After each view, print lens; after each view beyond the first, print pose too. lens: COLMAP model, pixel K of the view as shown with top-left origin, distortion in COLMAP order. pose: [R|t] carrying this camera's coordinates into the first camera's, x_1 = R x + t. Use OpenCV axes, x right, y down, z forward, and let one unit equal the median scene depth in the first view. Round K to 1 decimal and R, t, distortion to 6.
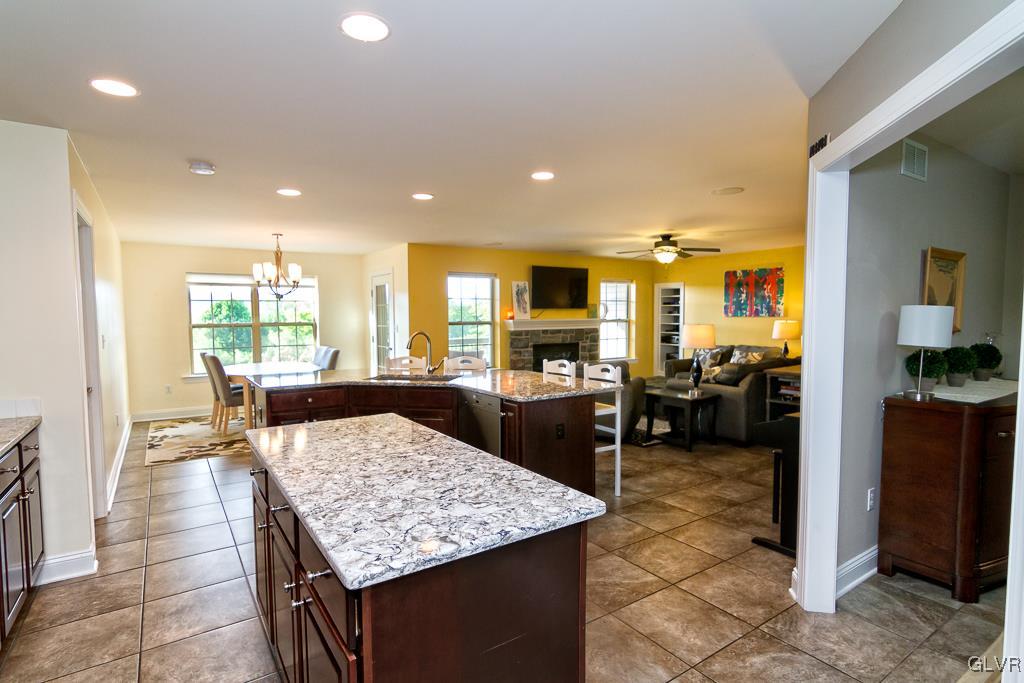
lens RADIAL K [[509.7, 0, 506.3], [0, 509.7, 348.9], [0, 0, 1]] dist [0.001977, 0.000694]
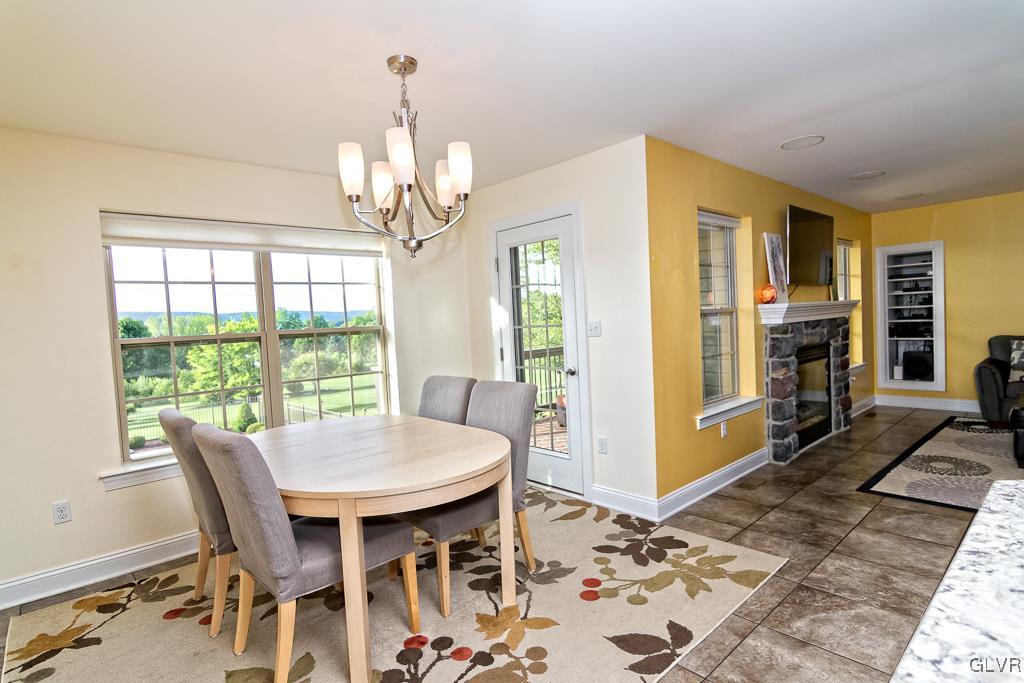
lens RADIAL K [[524.2, 0, 512.0], [0, 524.2, 342.4], [0, 0, 1]] dist [-0.000641, 0.000177]
pose [[0.987819, -0.049029, 0.147684, -0.410469], [0.052462, 0.998434, -0.019438, -0.025382], [-0.146500, 0.026949, 0.988844, 0.603312]]
